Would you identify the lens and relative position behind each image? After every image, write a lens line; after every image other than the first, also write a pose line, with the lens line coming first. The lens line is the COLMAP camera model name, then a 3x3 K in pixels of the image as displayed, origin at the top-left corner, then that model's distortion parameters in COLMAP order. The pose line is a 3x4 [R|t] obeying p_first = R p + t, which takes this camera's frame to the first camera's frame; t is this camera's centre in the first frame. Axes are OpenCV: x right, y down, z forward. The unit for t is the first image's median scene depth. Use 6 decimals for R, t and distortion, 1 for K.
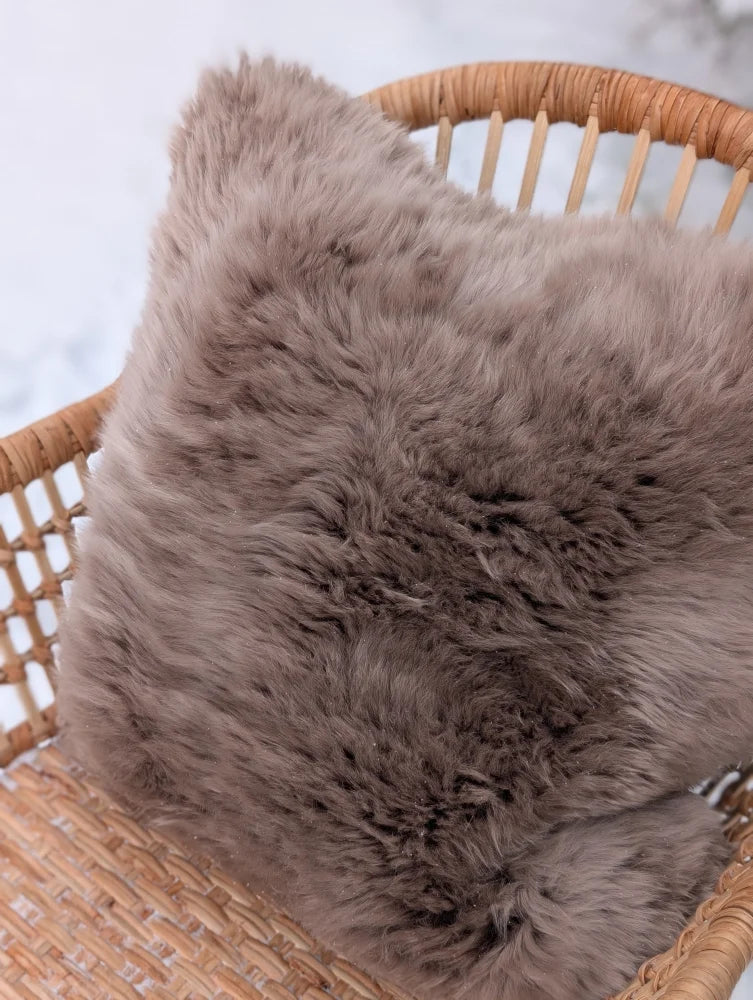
lens RADIAL K [[1467.4, 0, 336.9], [0, 1467.4, 463.9], [0, 0, 1]] dist [0.018411, 0.000000]
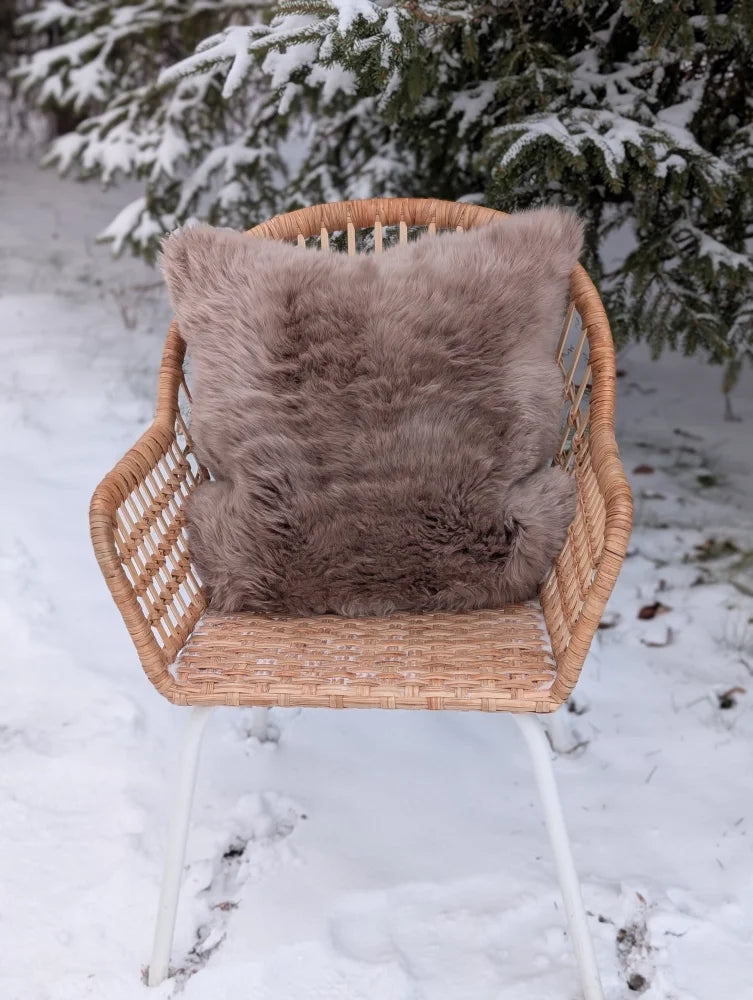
lens RADIAL K [[1467.4, 0, 352.8], [0, 1467.4, 498.3], [0, 0, 1]] dist [0.018411, 0.000000]
pose [[0.820697, -0.265436, 0.505964, -1.060561], [0.383679, 0.912203, -0.143790, 0.454331], [-0.423375, 0.312136, 0.850485, -0.680532]]
